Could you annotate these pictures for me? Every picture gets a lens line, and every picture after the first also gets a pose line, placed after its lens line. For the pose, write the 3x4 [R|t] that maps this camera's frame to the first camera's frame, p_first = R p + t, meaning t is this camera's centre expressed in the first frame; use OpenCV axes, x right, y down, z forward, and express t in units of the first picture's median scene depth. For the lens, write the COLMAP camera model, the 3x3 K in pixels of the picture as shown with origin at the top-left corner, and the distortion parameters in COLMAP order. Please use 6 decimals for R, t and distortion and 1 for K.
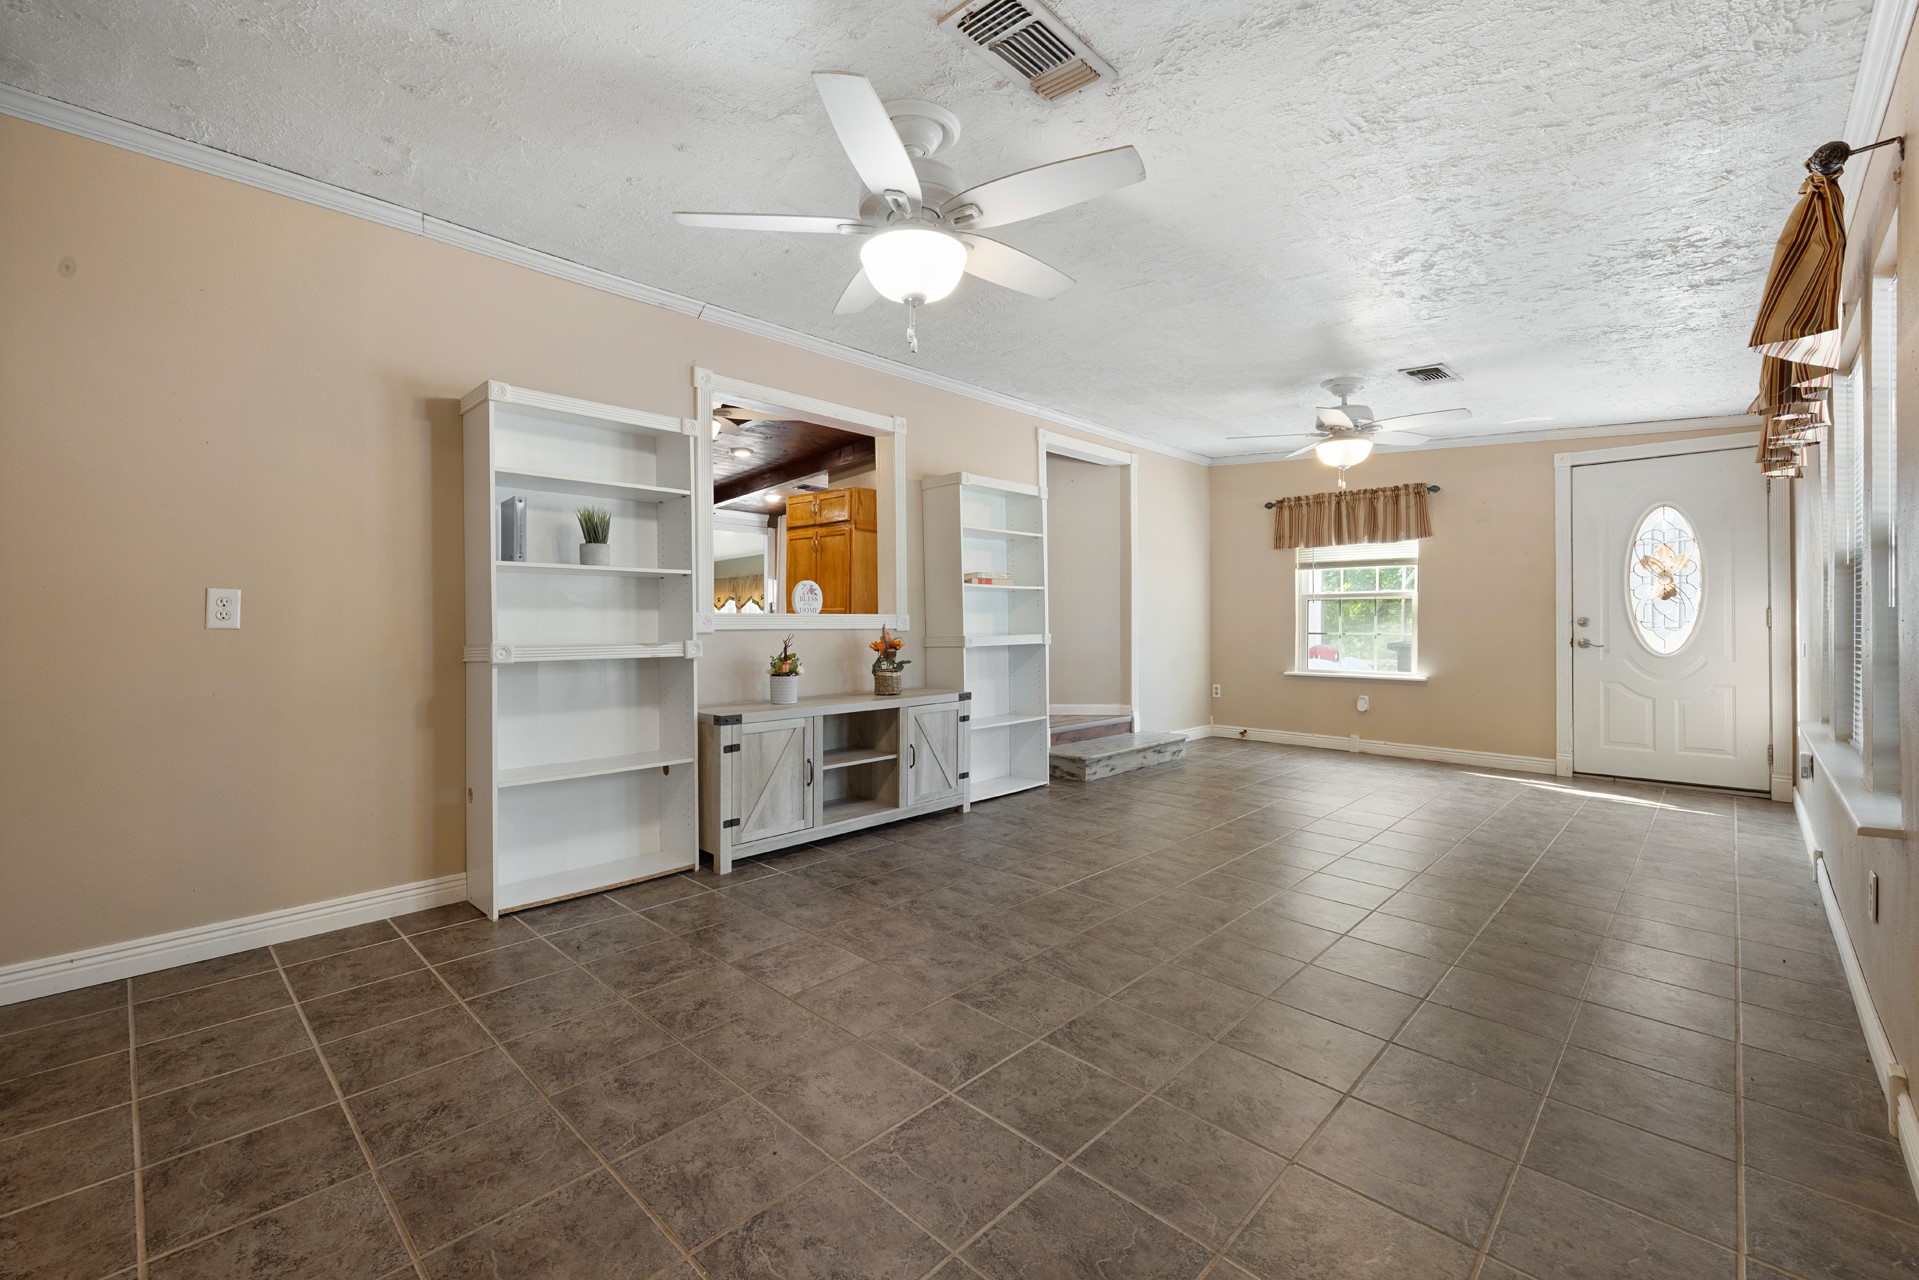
lens RADIAL K [[814.8, 0, 956.8], [0, 814.8, 629.2], [0, 0, 1]] dist [0.001706, 0.001337]
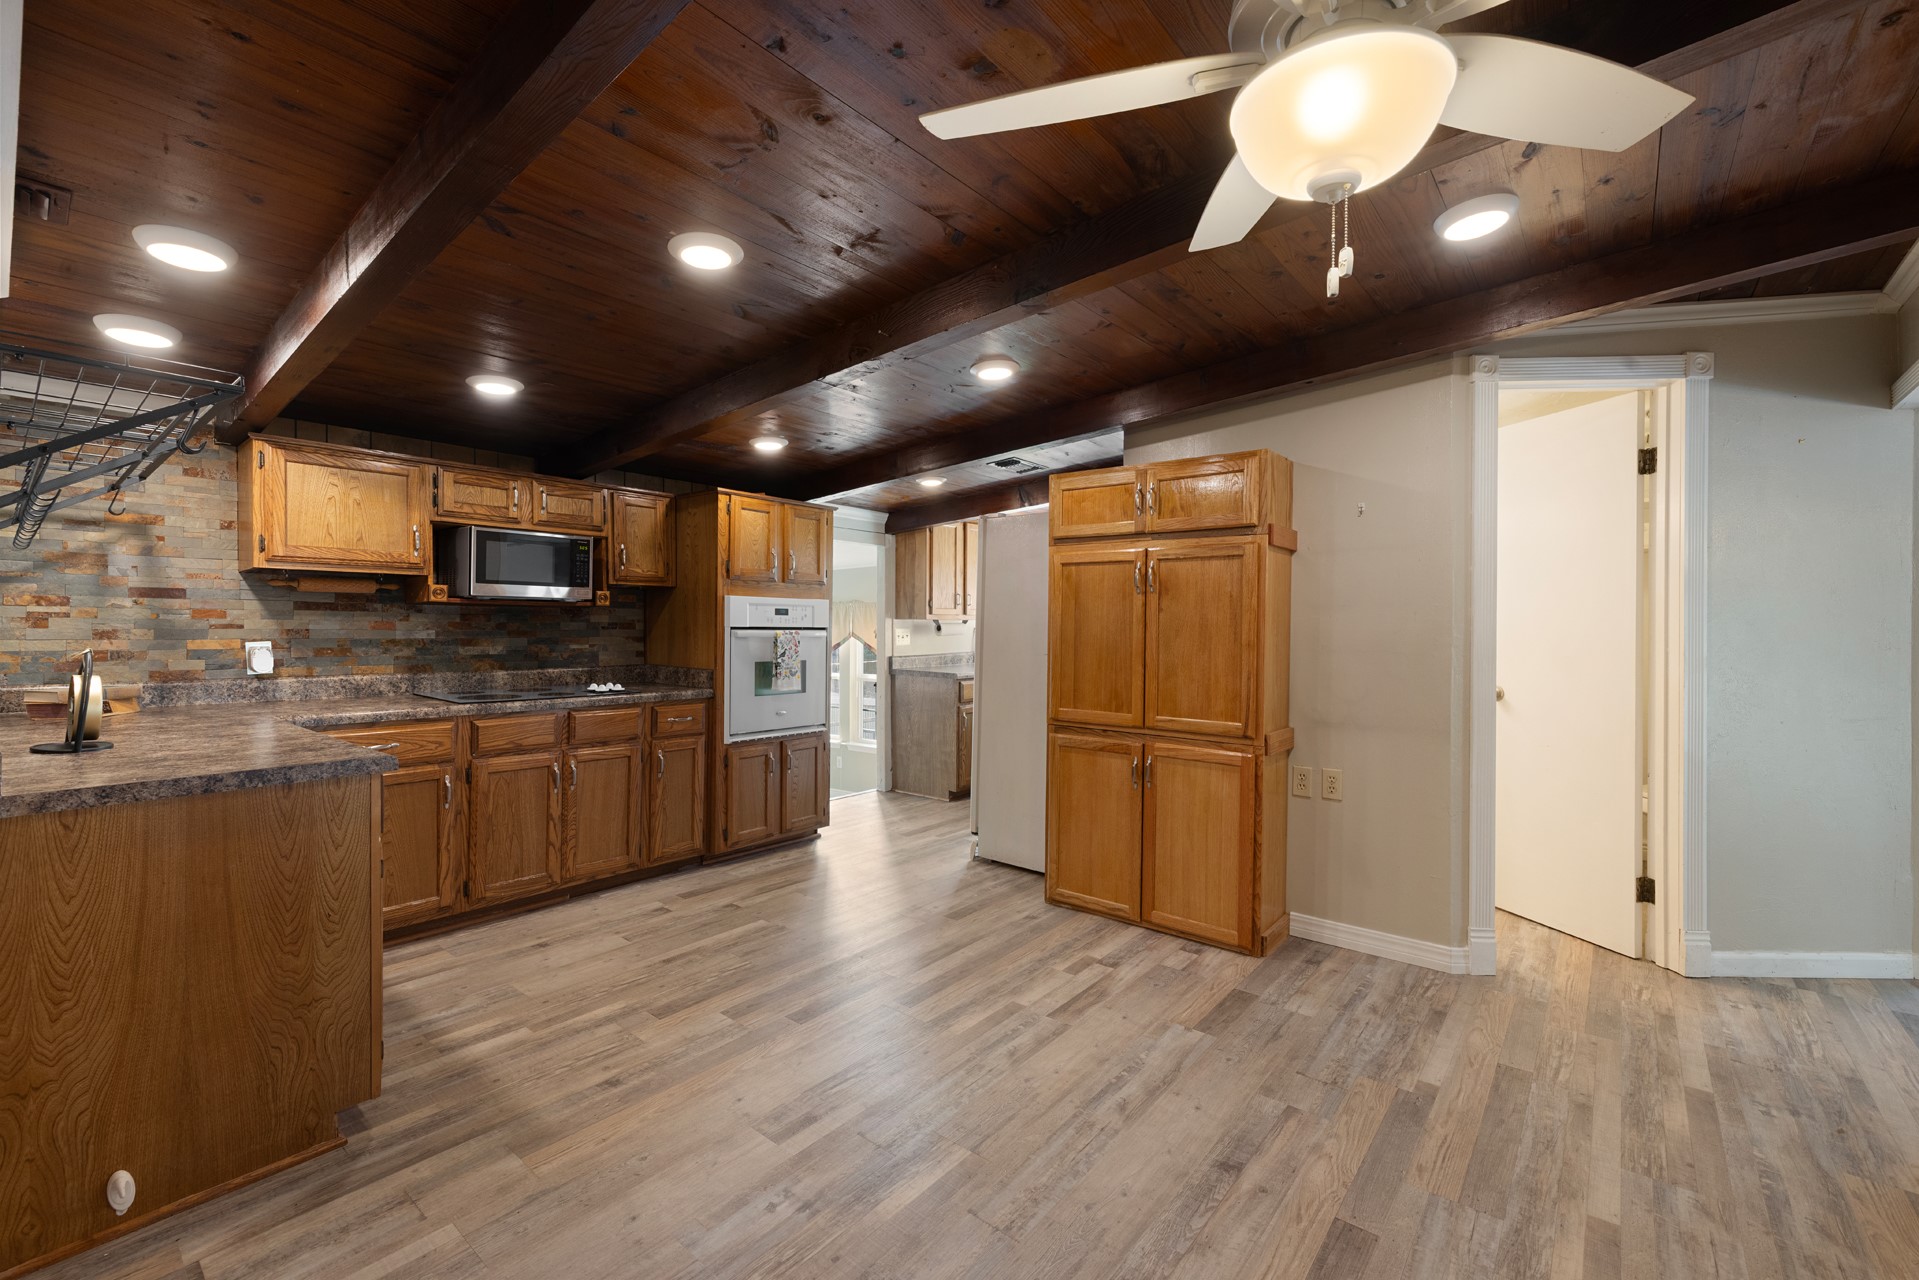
lens RADIAL K [[814.8, 0, 947.6], [0, 814.8, 634.3], [0, 0, 1]] dist [0.001706, 0.001337]
pose [[0.998406, -0.001183, 0.056426, -0.610540], [0.001022, 0.999995, 0.002880, -0.142549], [-0.056429, -0.002818, 0.998403, 1.074602]]
